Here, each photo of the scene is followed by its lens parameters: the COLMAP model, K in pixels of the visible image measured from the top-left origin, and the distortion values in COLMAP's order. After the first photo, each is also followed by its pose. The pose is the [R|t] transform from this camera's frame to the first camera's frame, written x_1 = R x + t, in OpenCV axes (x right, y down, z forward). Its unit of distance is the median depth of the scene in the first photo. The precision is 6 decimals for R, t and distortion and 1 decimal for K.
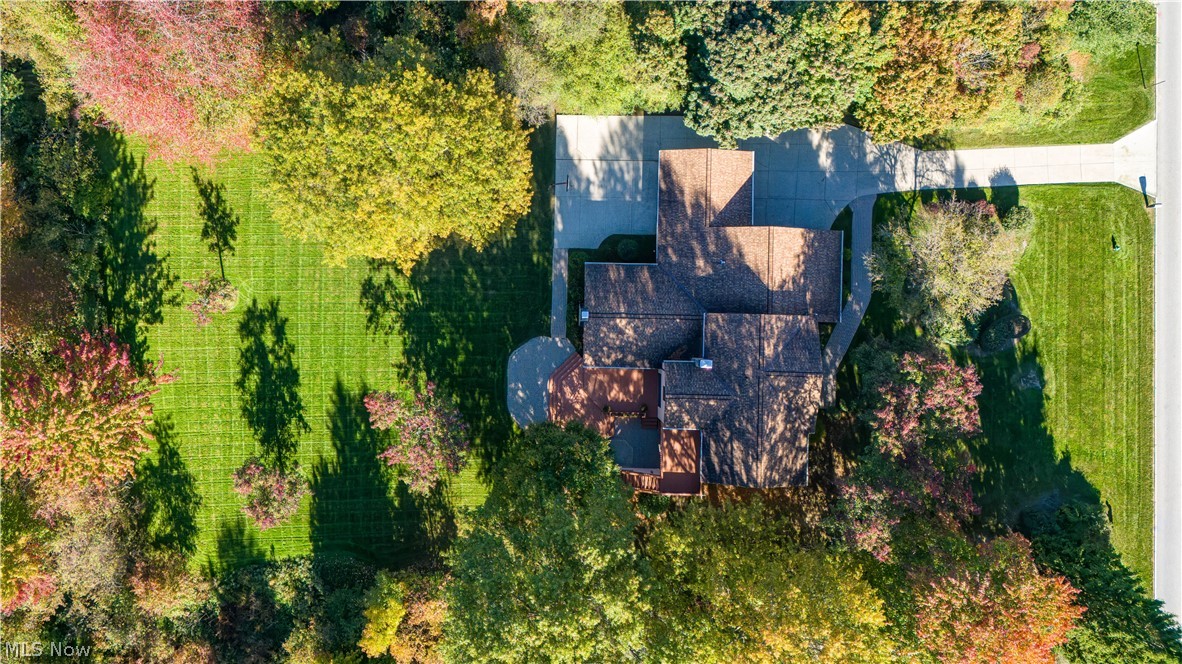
lens RADIAL K [[835.9, 0, 562.0], [0, 835.9, 309.6], [0, 0, 1]] dist [0.071090, -0.000942]
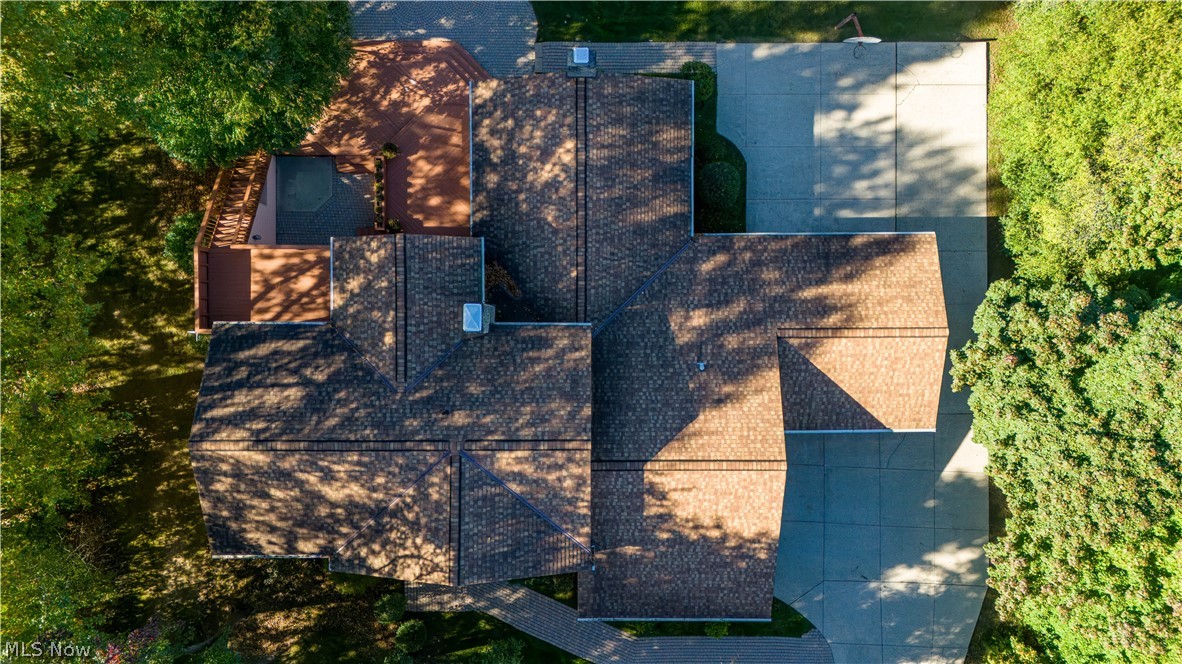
lens RADIAL K [[850.0, 0, 591.0], [0, 850.0, 332.0], [0, 0, 1]] dist [0.081405, -0.077551]
pose [[0.020784, 0.999581, 0.020140, 0.161229], [-0.999779, 0.020841, -0.002656, 0.005182], [-0.003074, -0.020081, 0.999794, 0.525738]]
